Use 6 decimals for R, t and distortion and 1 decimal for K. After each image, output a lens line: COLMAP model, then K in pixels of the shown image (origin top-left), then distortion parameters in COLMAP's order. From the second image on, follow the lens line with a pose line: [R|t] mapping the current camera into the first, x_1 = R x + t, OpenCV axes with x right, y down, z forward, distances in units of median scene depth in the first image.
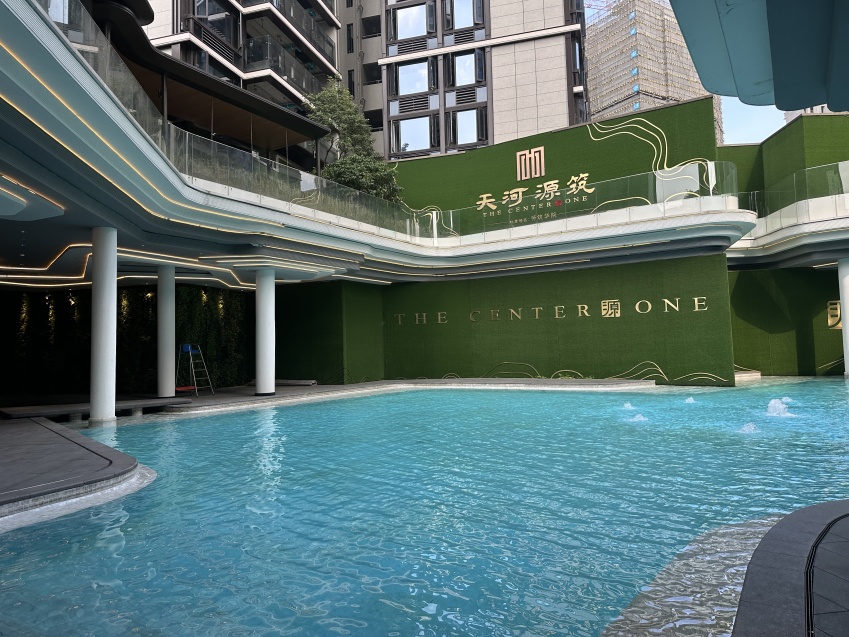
lens RADIAL K [[582.2, 0, 424.5], [0, 582.2, 318.5], [0, 0, 1]] dist [0.065766, -0.102986]
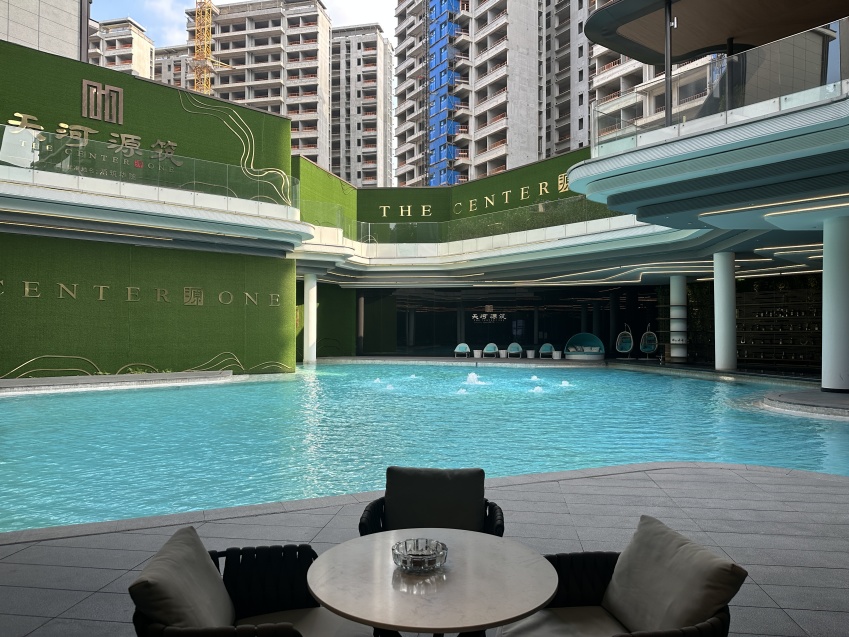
lens RADIAL K [[584.8, 0, 430.1], [0, 584.8, 318.8], [0, 0, 1]] dist [0.078939, -0.112910]
pose [[0.267436, 0.048471, 0.962356, -0.464650], [-0.058793, 0.997694, -0.033913, 0.027844], [-0.961780, -0.047511, 0.269669, 0.358728]]
